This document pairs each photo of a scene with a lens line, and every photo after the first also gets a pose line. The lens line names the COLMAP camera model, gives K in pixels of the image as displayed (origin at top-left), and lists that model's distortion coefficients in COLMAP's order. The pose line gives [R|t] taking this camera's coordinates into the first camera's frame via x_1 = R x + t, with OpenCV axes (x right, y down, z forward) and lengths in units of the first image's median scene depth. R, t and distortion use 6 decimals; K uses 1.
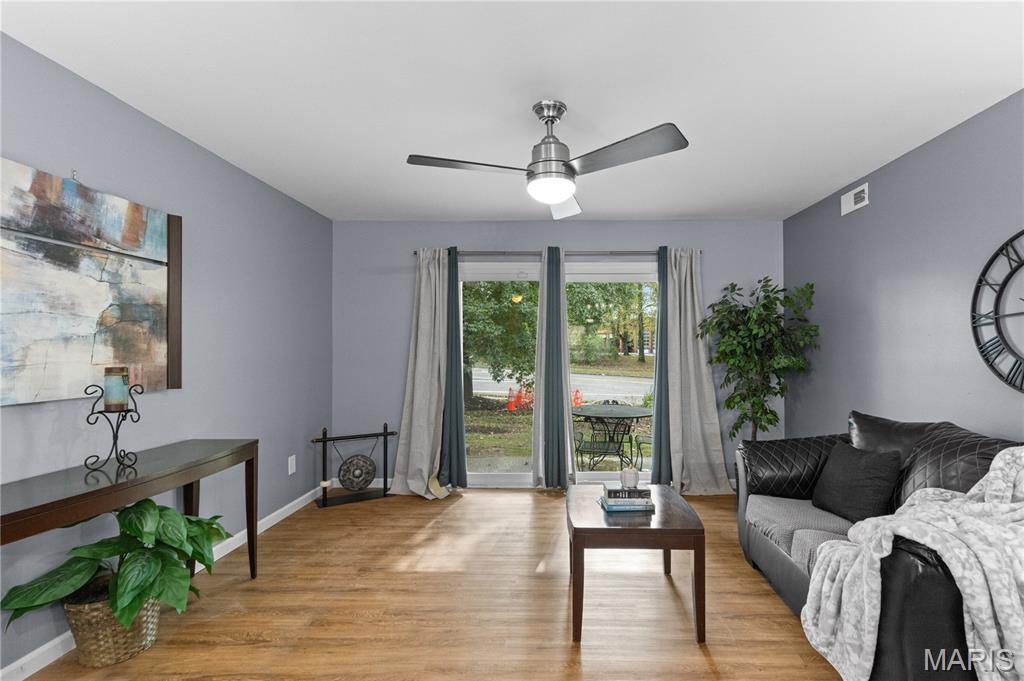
lens RADIAL K [[470.6, 0, 554.8], [0, 470.6, 339.7], [0, 0, 1]] dist [0.006213, -0.001466]
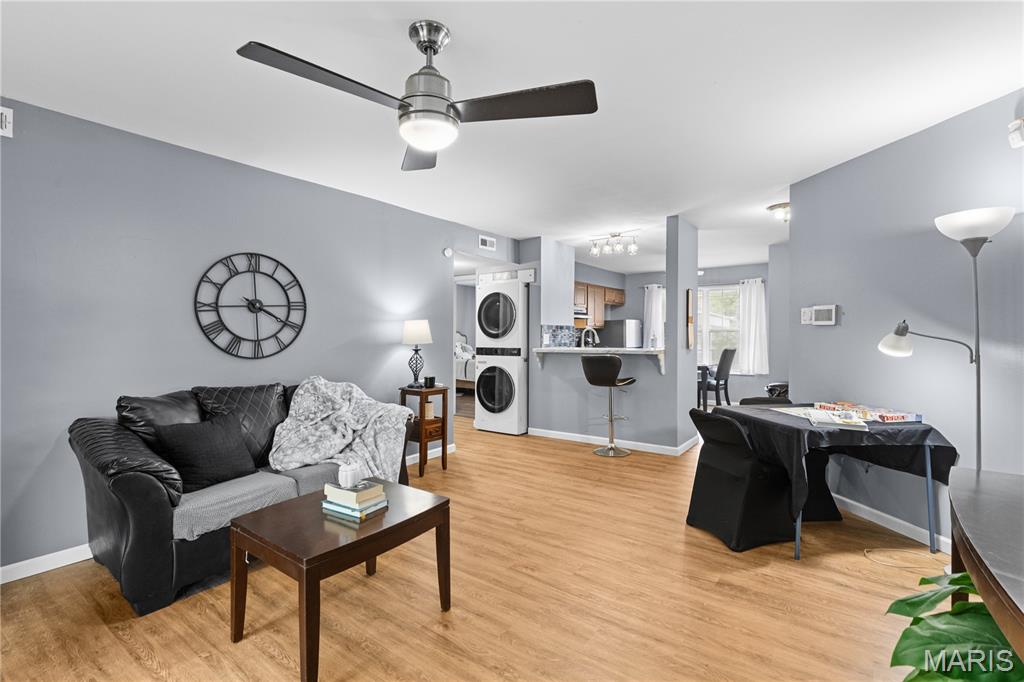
lens RADIAL K [[470.6, 0, 531.9], [0, 470.6, 338.1], [0, 0, 1]] dist [0.006213, -0.001466]
pose [[-0.826155, -0.013703, 0.563277, -0.429494], [-0.016183, 0.999869, 0.000588, 0.020430], [-0.563211, -0.008630, -0.826268, 1.075478]]
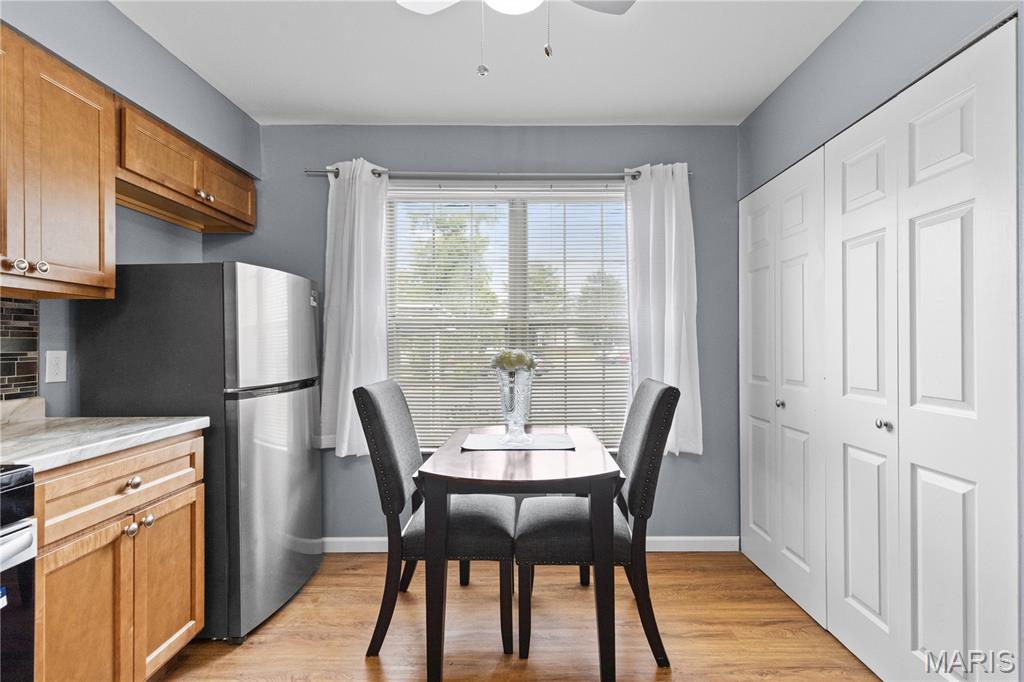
lens RADIAL K [[470.6, 0, 524.3], [0, 470.6, 346.5], [0, 0, 1]] dist [0.006213, -0.001466]
pose [[-0.999892, -0.001726, -0.014593, 0.248877], [-0.001637, 0.999980, -0.006145, 0.016171], [0.014603, -0.006121, -0.999875, -0.746322]]
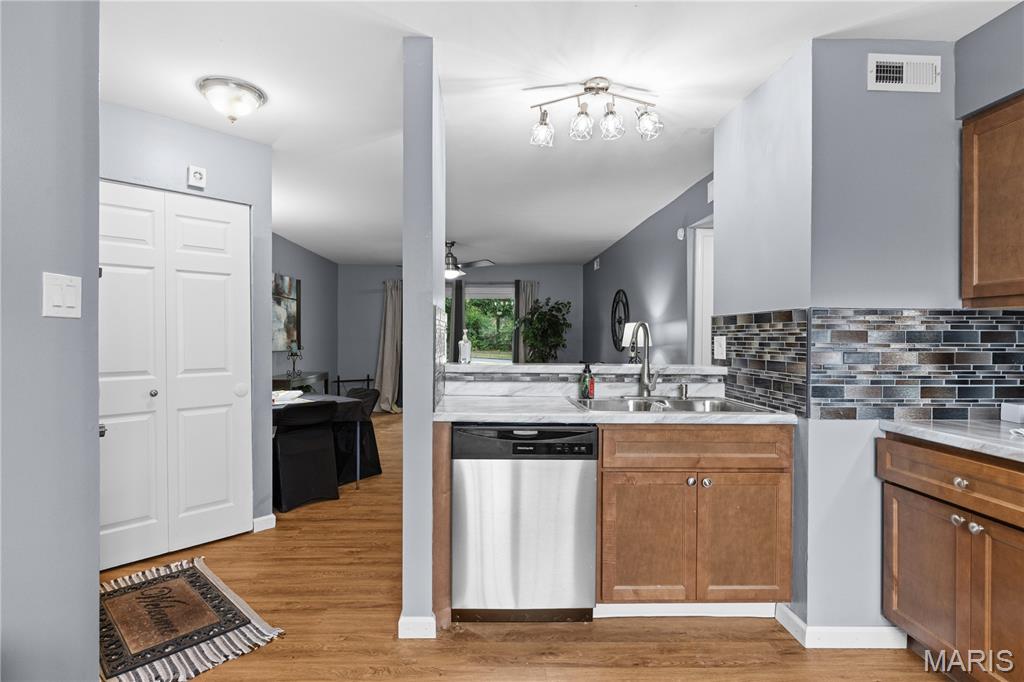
lens RADIAL K [[501.0, 0, 489.4], [0, 501.0, 335.7], [0, 0, 1]] dist [-0.004523, -0.000164]
pose [[0.999903, -0.000283, 0.013905, 0.116173], [0.000069, 0.999882, 0.015358, -0.008493], [-0.013907, -0.015355, 0.999785, -1.222787]]
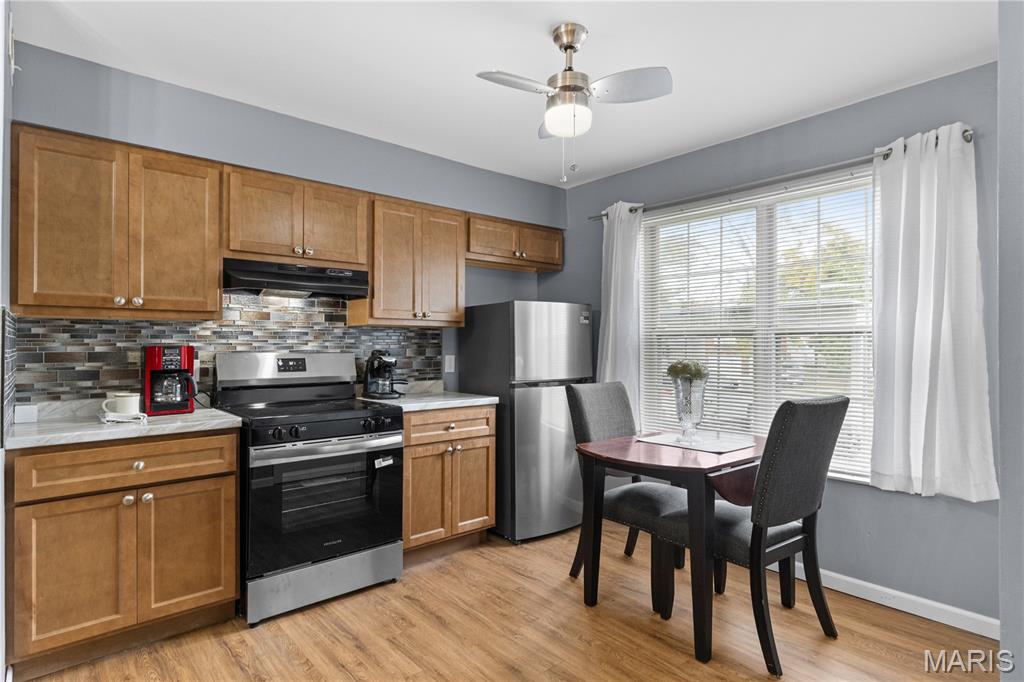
lens RADIAL K [[543.4, 0, 518.5], [0, 543.4, 345.7], [0, 0, 1]] dist [-0.000126, 0.000074]
pose [[-0.663951, -0.003926, 0.747765, -0.189445], [-0.011551, 0.999921, -0.005006, 0.002008], [-0.747687, -0.011961, -0.663944, -0.641271]]
